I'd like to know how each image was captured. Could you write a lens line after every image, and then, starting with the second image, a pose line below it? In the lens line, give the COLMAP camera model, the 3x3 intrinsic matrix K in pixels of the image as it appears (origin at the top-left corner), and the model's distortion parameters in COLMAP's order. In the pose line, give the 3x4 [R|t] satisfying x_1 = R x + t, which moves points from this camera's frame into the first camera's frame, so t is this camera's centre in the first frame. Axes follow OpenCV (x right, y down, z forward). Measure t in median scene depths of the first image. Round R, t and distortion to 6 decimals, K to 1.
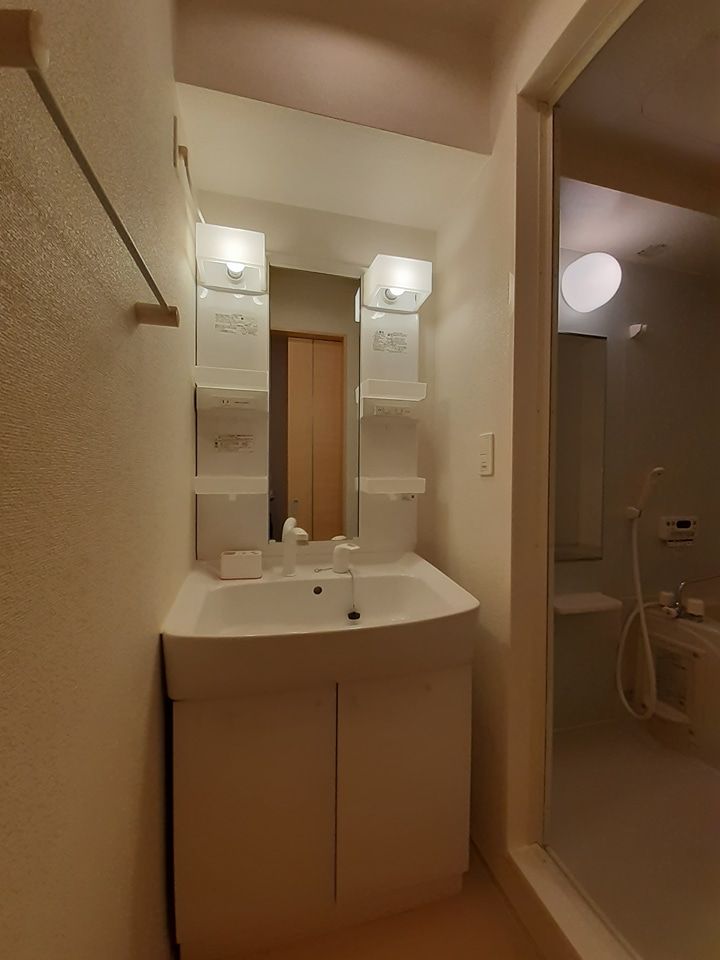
lens RADIAL K [[392.6, 0, 360.0], [0, 392.6, 480.0], [0, 0, 1]] dist [-0.001658, -0.000306]
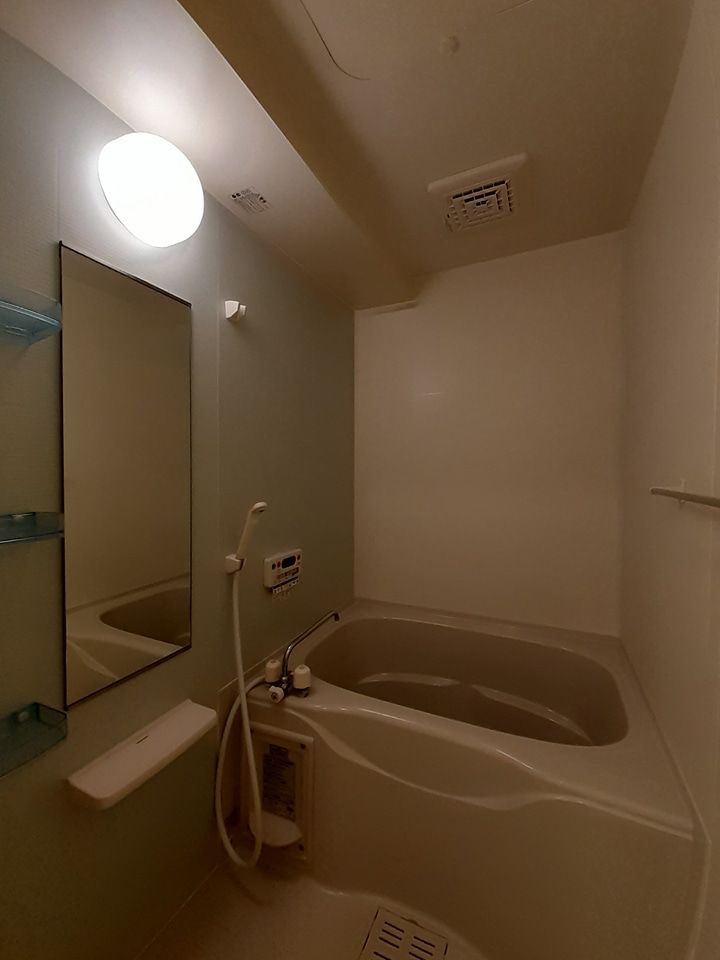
lens RADIAL K [[392.6, 0, 360.0], [0, 392.6, 480.0], [0, 0, 1]] dist [-0.001658, -0.000306]
pose [[0.647145, -0.019736, 0.762111, 0.313322], [0.013712, 0.999804, 0.014247, -0.079013], [-0.762243, 0.001230, 0.647289, 0.370917]]
